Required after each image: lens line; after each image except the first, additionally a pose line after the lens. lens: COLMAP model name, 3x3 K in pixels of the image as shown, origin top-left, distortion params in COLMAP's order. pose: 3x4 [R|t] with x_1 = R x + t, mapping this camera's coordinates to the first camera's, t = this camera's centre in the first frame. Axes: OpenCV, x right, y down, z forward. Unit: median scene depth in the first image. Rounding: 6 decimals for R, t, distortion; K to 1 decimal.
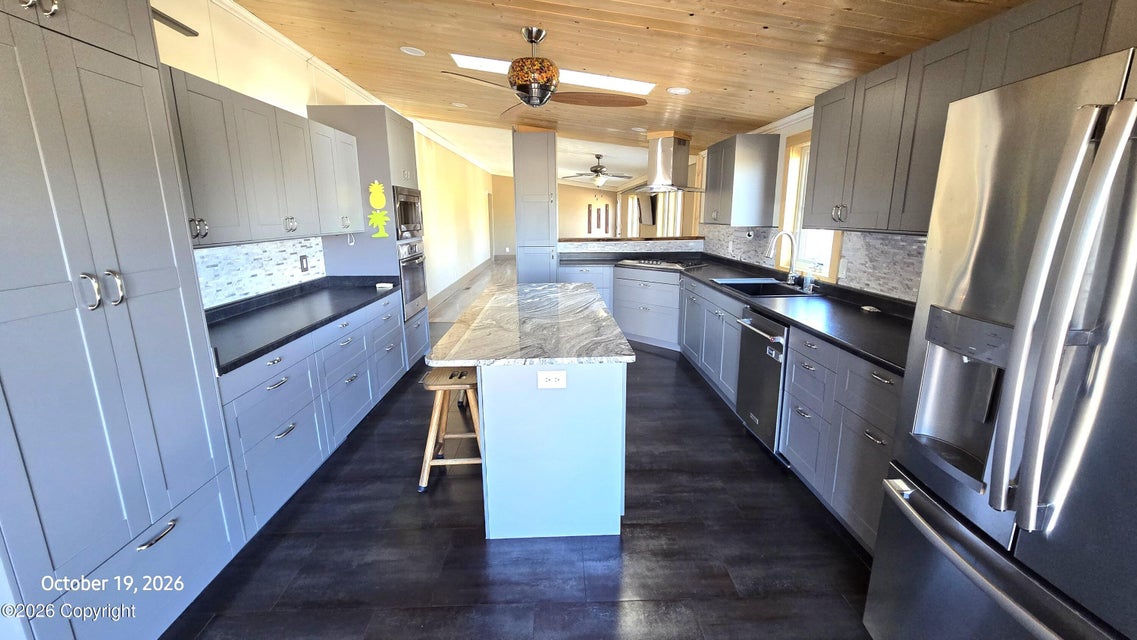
lens RADIAL K [[465.6, 0, 569.5], [0, 465.6, 313.9], [0, 0, 1]] dist [-0.004221, -0.000262]
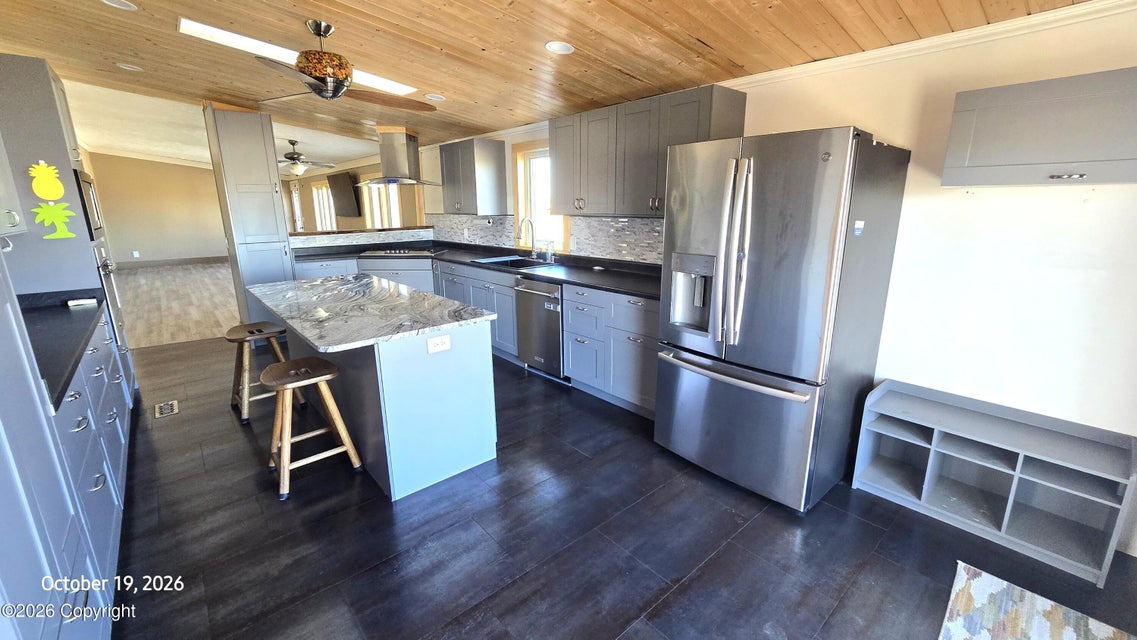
lens RADIAL K [[465.6, 0, 569.5], [0, 465.6, 313.9], [0, 0, 1]] dist [-0.004221, -0.000262]
pose [[0.771901, -0.148312, 0.618201, -0.332512], [0.137040, 0.988364, 0.066006, 0.020778], [-0.620797, 0.033769, 0.783243, -0.097345]]
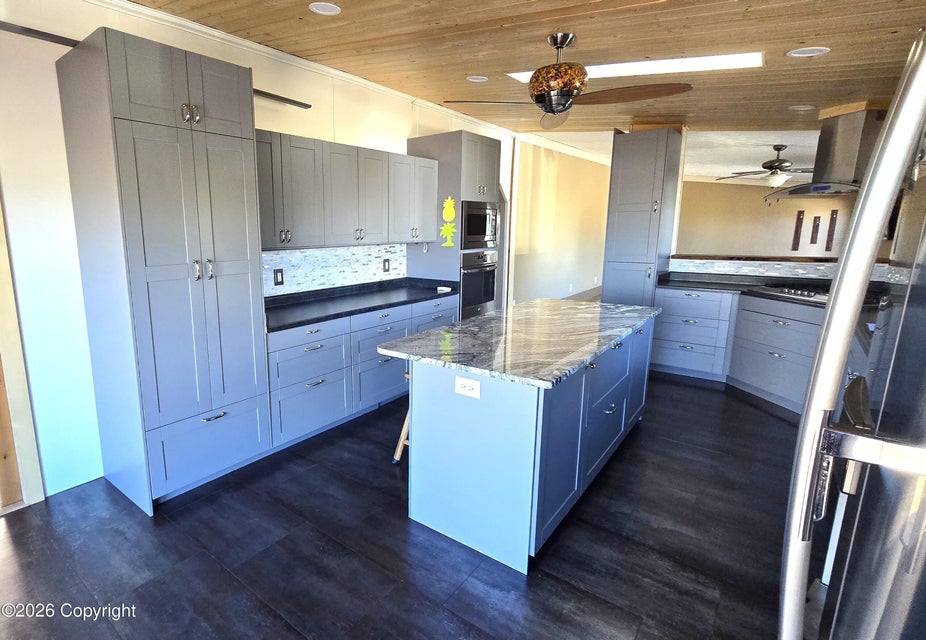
lens RADIAL K [[468.1, 0, 360.9], [0, 468.1, 313.9], [0, 0, 1]] dist [-0.003304, 0.000003]
pose [[0.719793, 0.124643, -0.682907, 0.313310], [-0.140423, 0.989555, 0.032604, -0.012941], [0.679838, 0.072427, 0.729777, 0.049621]]
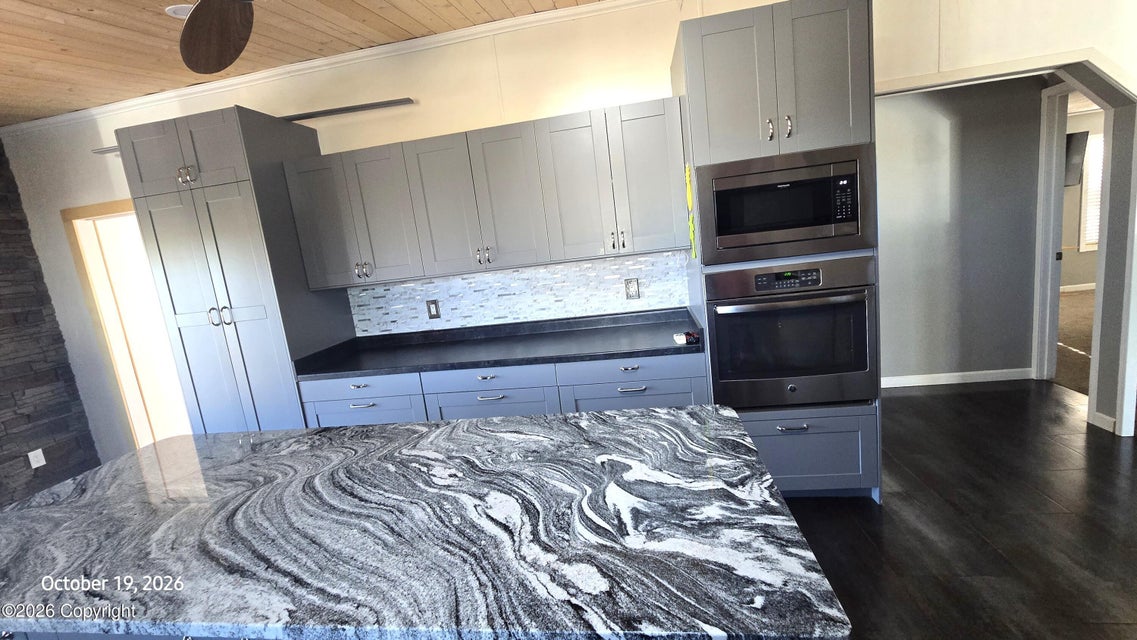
lens RADIAL K [[478.5, 0, 565.9], [0, 478.5, 308.3], [0, 0, 1]] dist [-0.002834, -0.000417]
pose [[-0.181971, 0.181066, -0.966489, 0.283366], [-0.086265, 0.976170, 0.199122, -0.274357], [0.979513, 0.119609, -0.162015, 1.237566]]
